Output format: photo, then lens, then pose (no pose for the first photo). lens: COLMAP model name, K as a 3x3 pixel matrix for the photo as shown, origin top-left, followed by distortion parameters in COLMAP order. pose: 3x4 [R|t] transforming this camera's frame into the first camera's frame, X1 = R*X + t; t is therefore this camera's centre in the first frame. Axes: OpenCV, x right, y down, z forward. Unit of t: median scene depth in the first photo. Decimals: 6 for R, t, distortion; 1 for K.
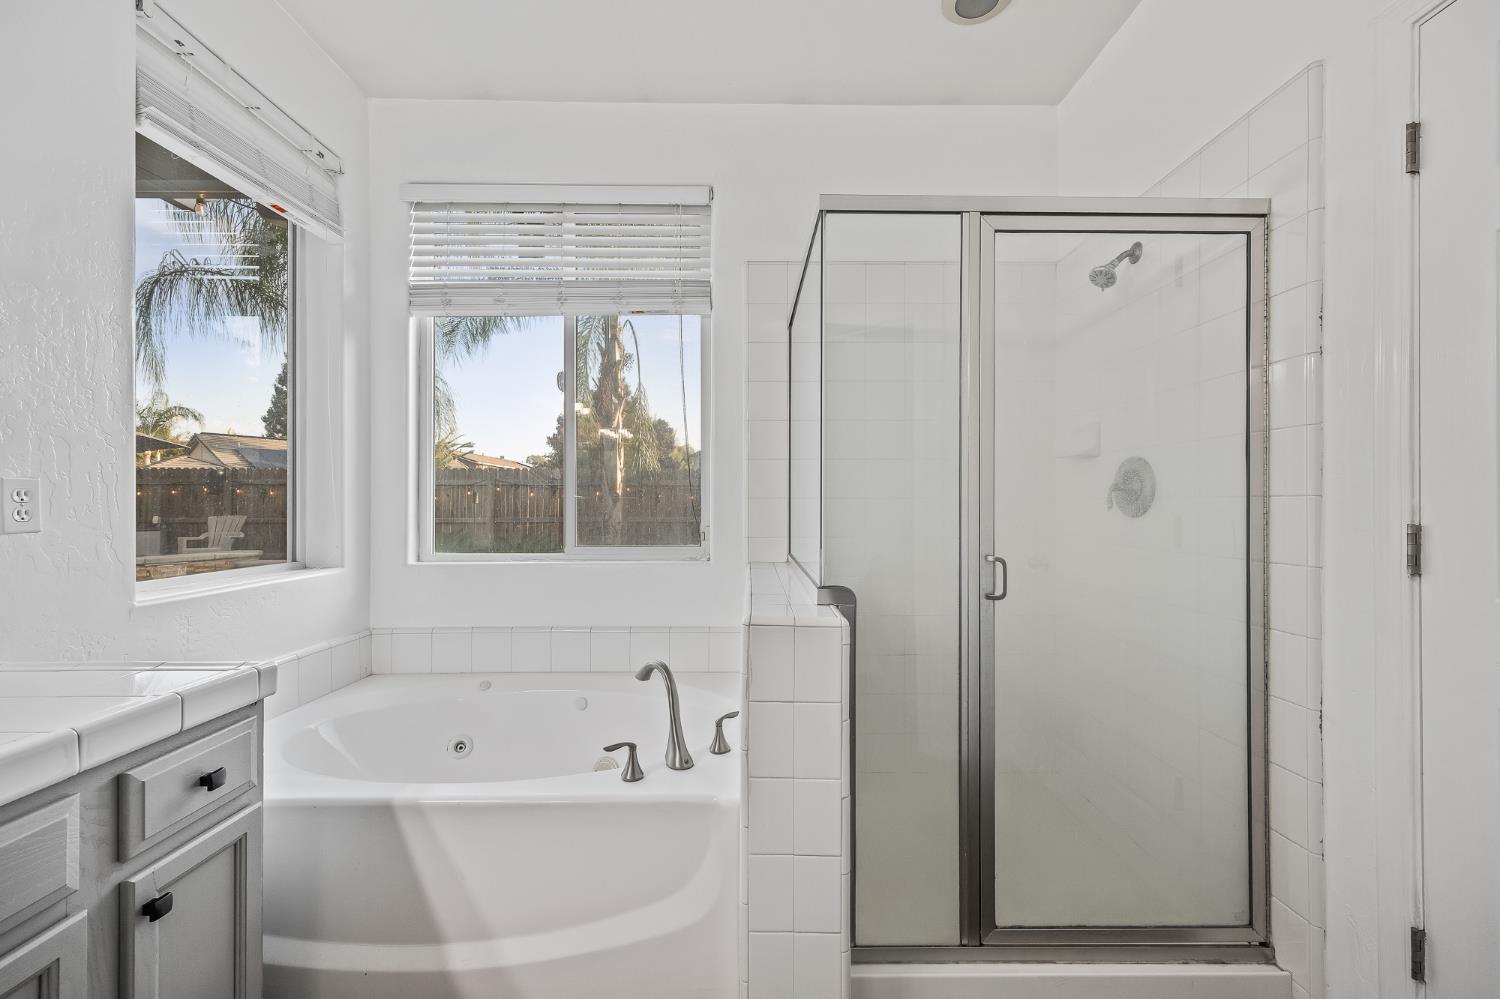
lens RADIAL K [[624.1, 0, 750.0], [0, 624.1, 499.5], [0, 0, 1]] dist [-0.000111, 0.000048]
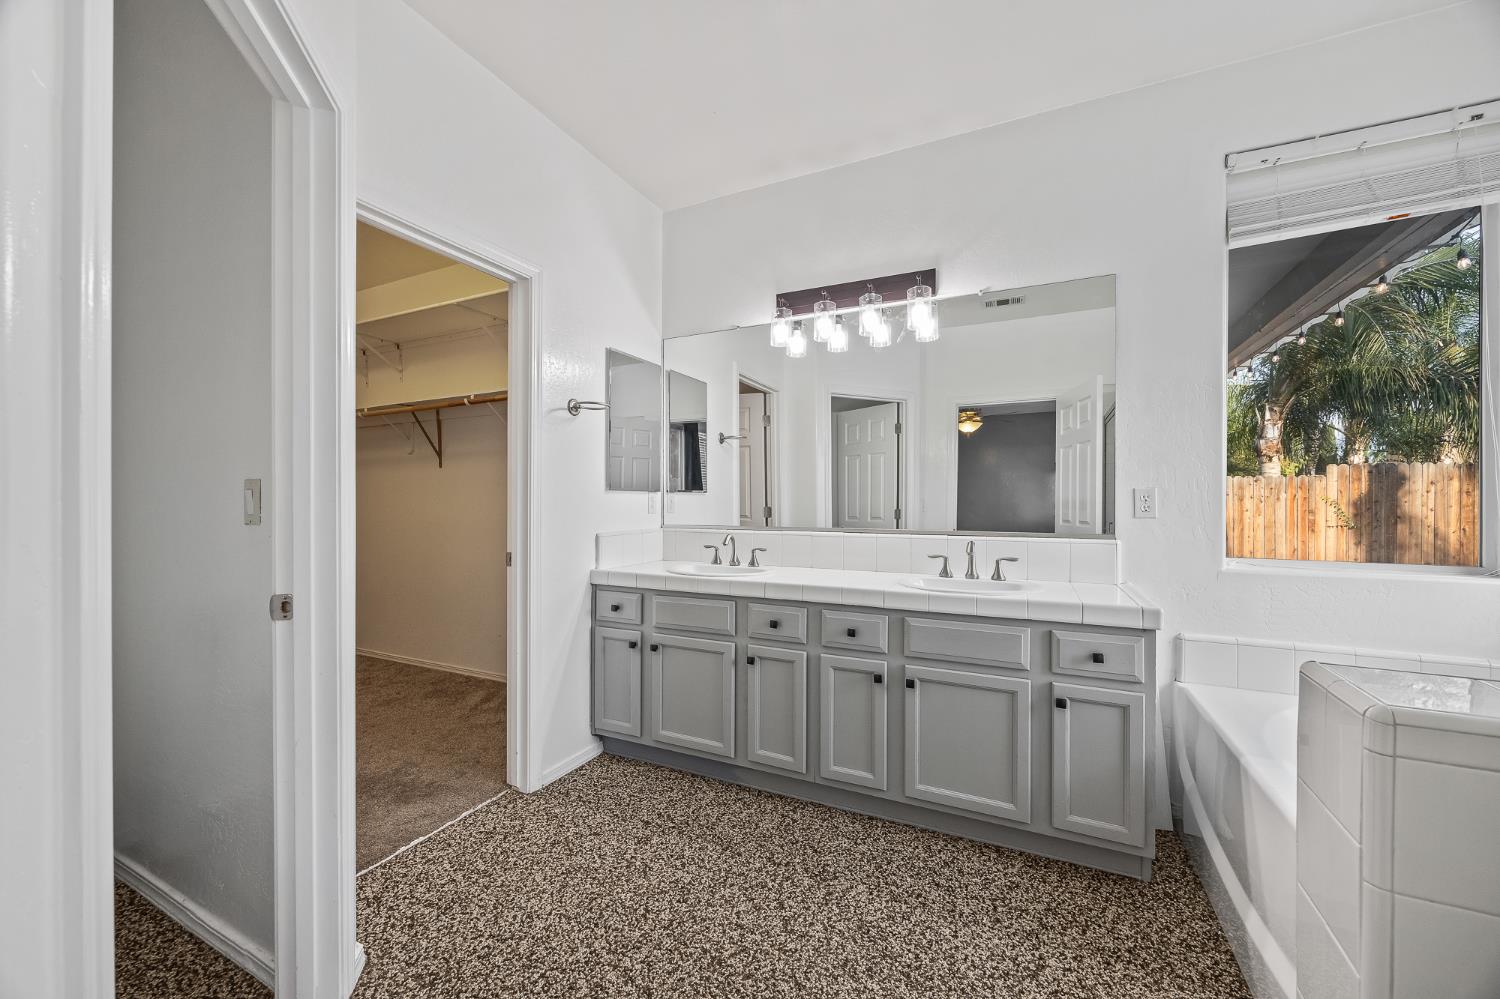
lens RADIAL K [[577.1, 0, 754.2], [0, 577.1, 504.8], [0, 0, 1]] dist [-0.002518, 0.000176]
pose [[-0.462602, 0.003071, -0.886561, 1.088965], [-0.000054, 0.999994, 0.003492, 0.010103], [0.886566, 0.001664, -0.462599, 0.937825]]
